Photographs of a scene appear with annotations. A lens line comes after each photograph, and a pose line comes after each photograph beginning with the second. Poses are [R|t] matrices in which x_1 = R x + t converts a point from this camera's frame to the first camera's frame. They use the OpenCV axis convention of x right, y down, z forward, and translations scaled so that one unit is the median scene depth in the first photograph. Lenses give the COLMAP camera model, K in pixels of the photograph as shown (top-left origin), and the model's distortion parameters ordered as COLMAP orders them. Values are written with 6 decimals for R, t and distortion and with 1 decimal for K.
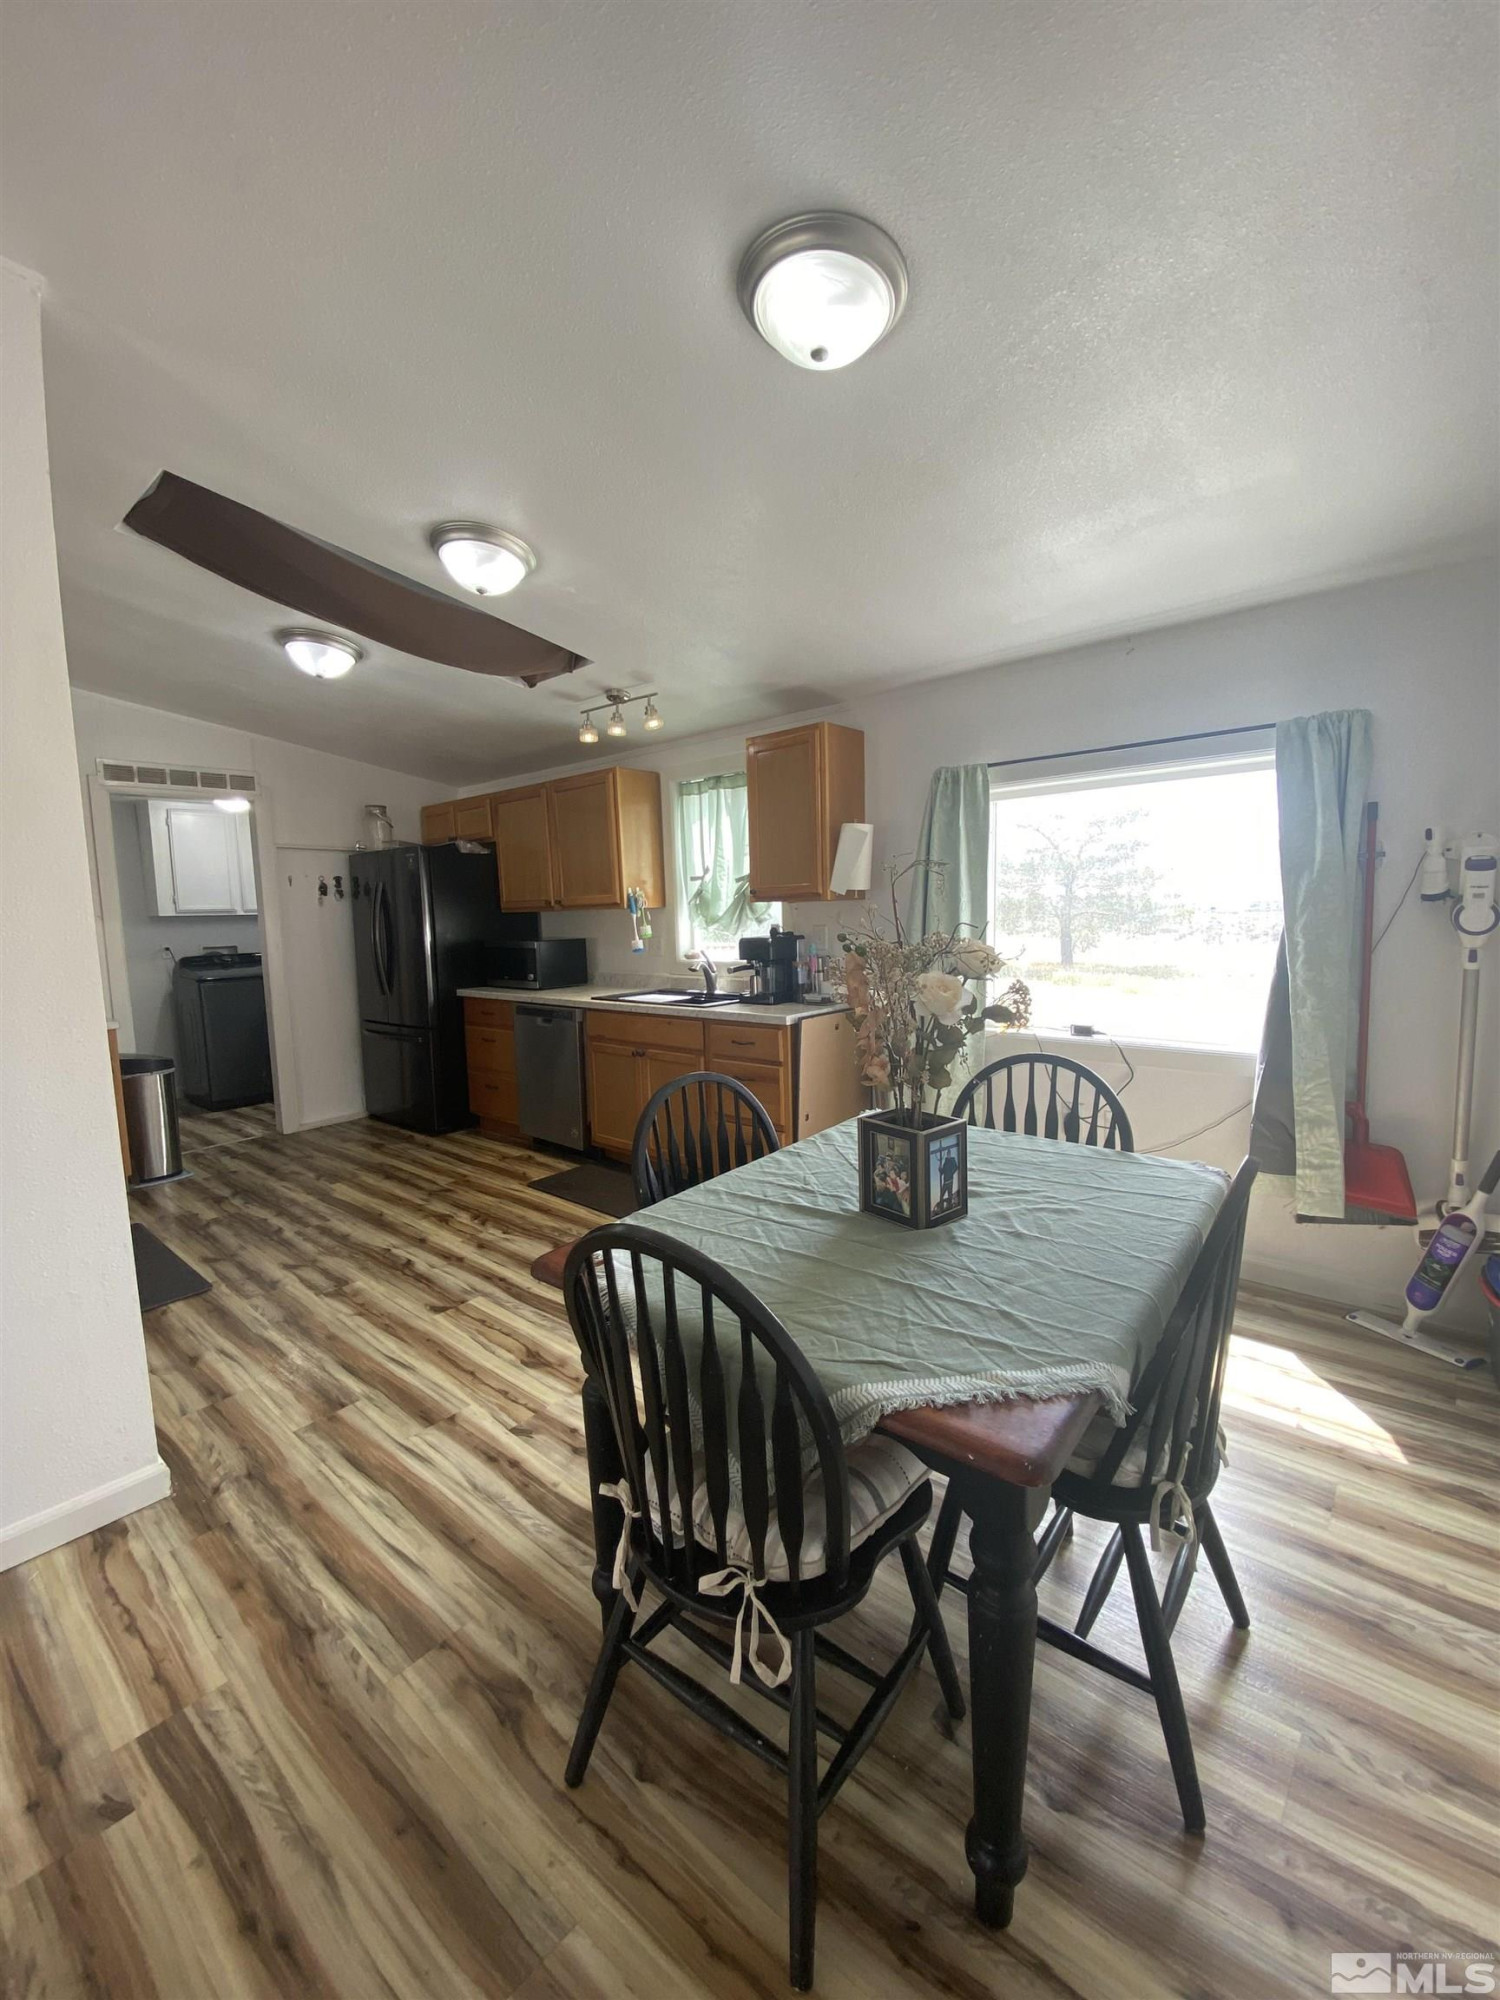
lens RADIAL K [[814.5, 0, 776.9], [0, 814.5, 993.1], [0, 0, 1]] dist [-0.001964, -0.014181]
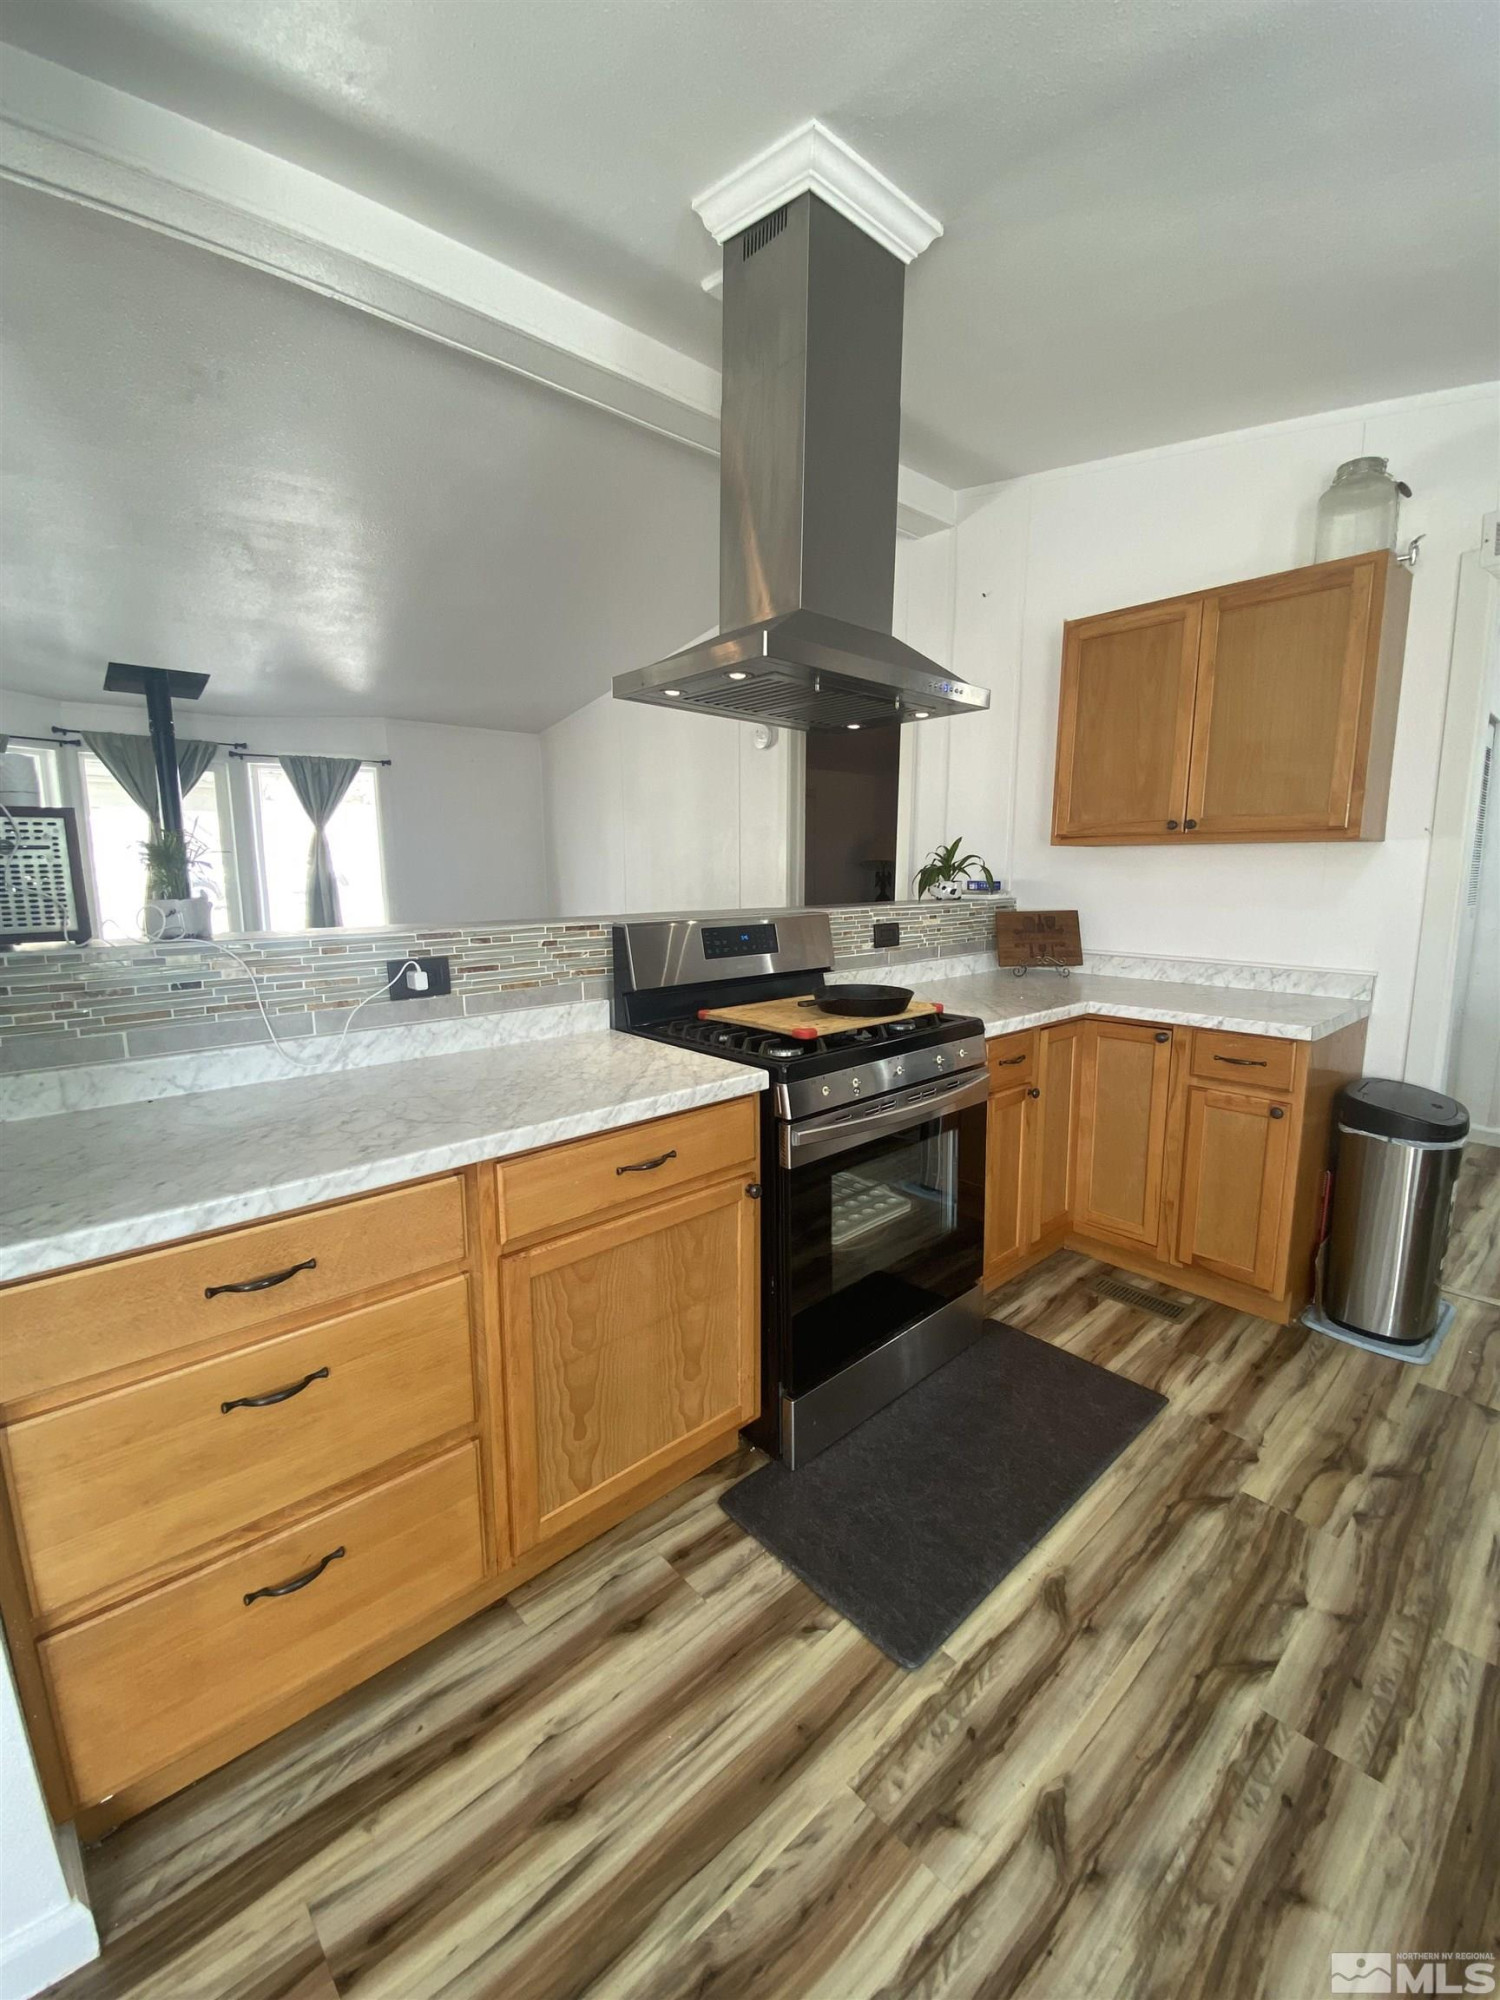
lens RADIAL K [[818.6, 0, 741.6], [0, 818.6, 989.4], [0, 0, 1]] dist [0.019628, -0.019180]
pose [[-0.156943, 0.175774, -0.971840, -0.221555], [-0.094818, 0.976807, 0.191985, -0.053269], [0.983046, 0.122279, -0.136636, 0.652087]]
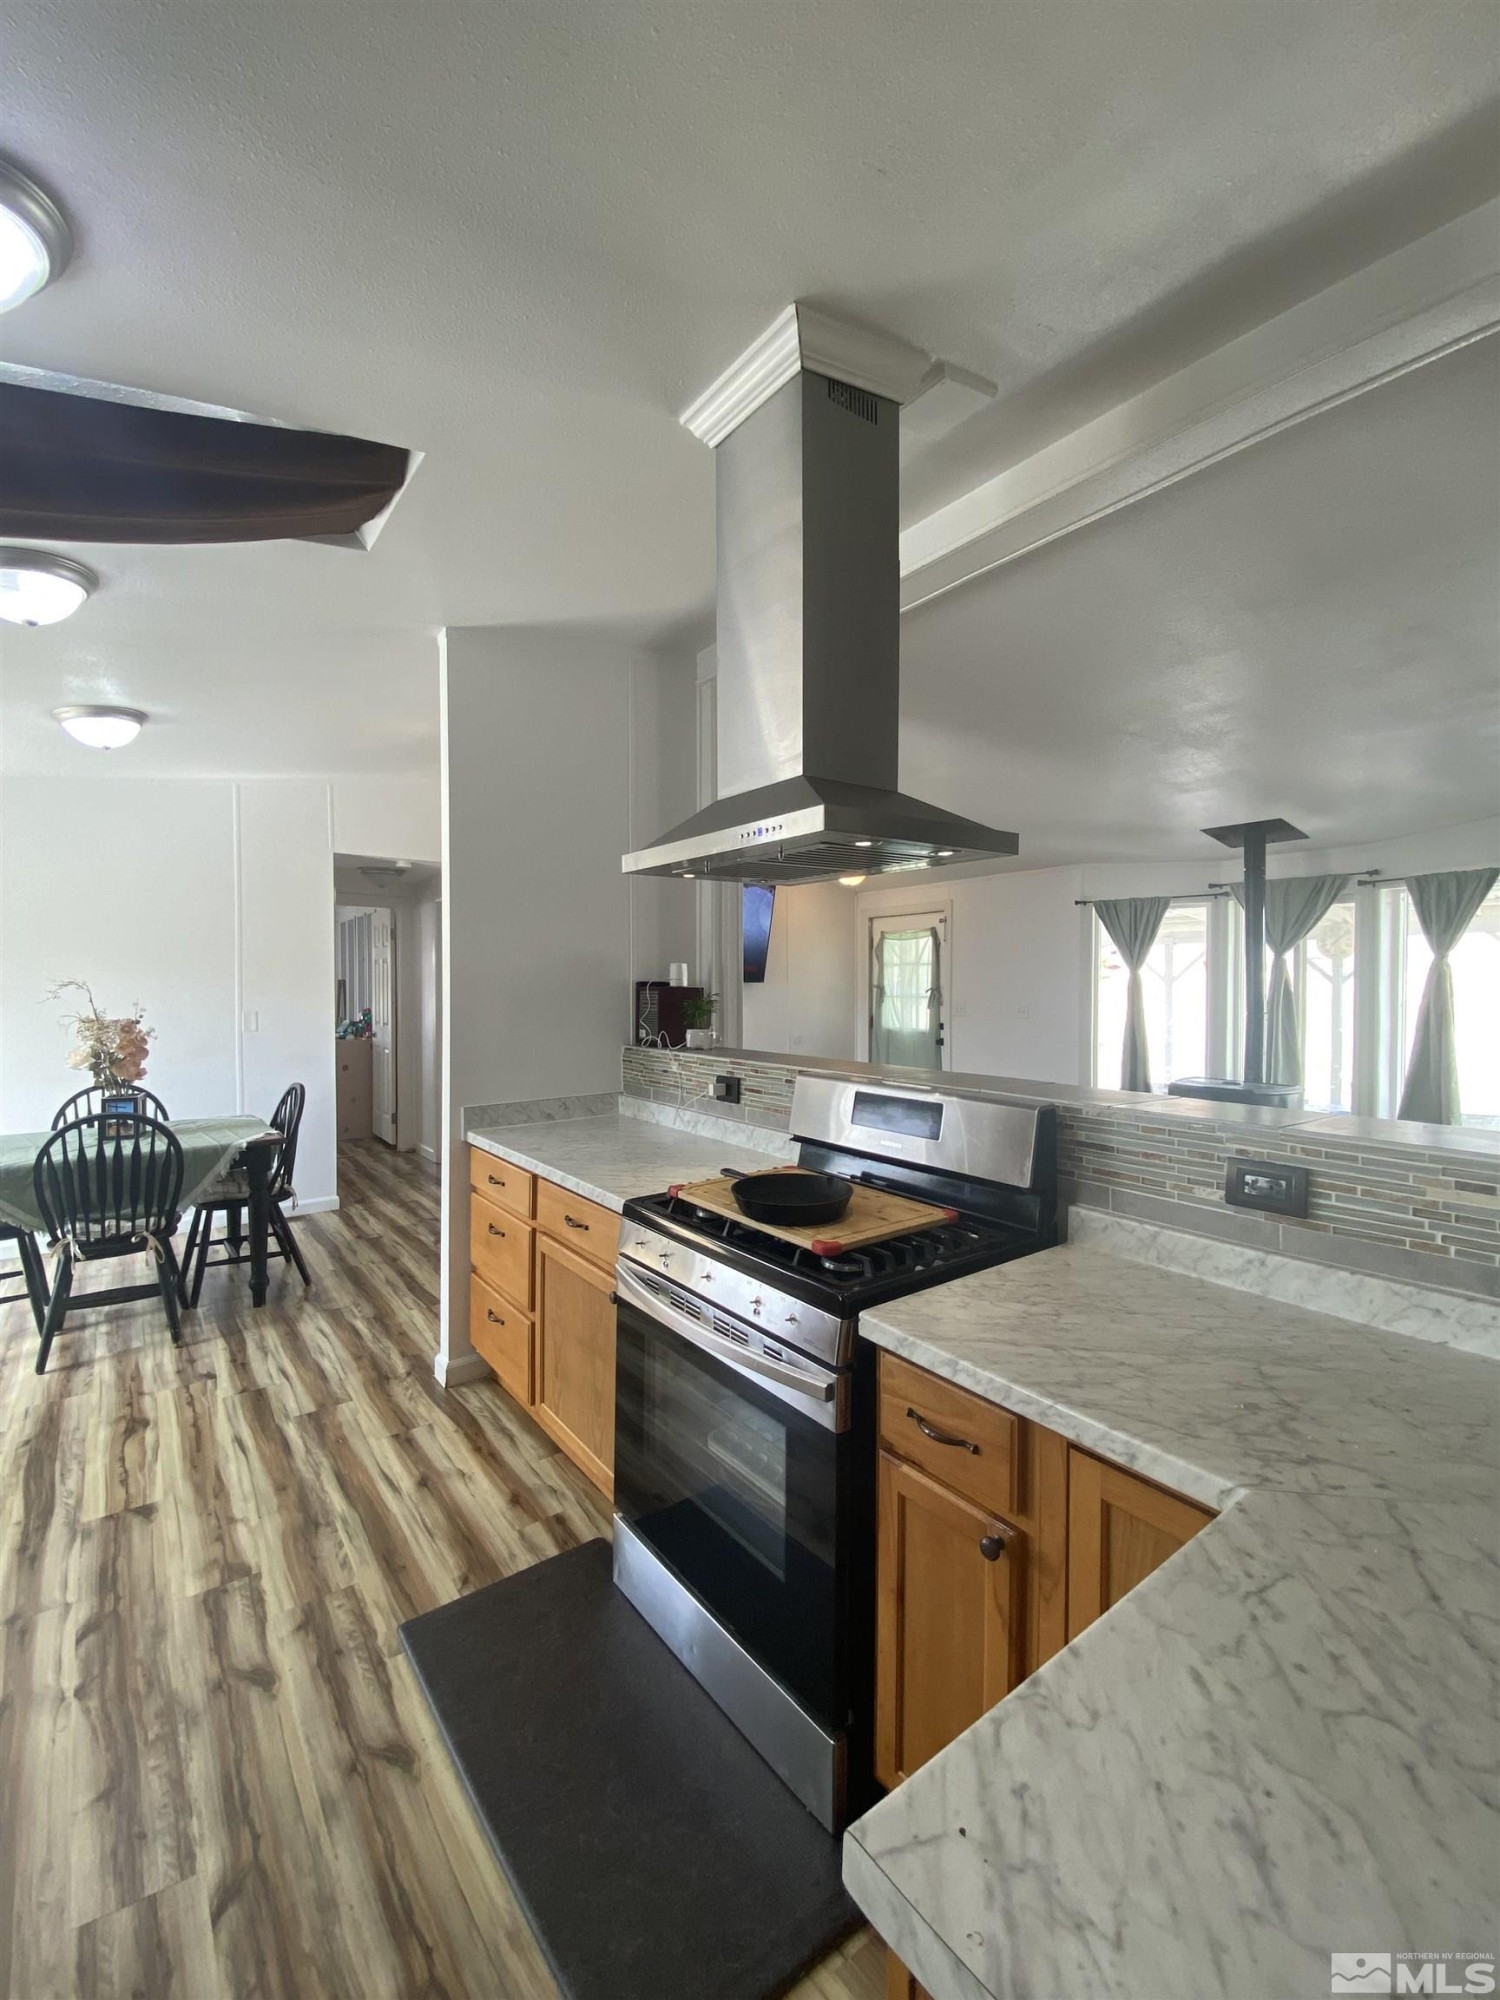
lens RADIAL K [[818.6, 0, 741.6], [0, 818.6, 989.4], [0, 0, 1]] dist [0.019628, -0.019180]
pose [[-0.970602, 0.026317, 0.239245, -0.774935], [0.052400, 0.993267, 0.103320, -0.104772], [-0.234915, 0.112819, -0.965446, 1.036325]]
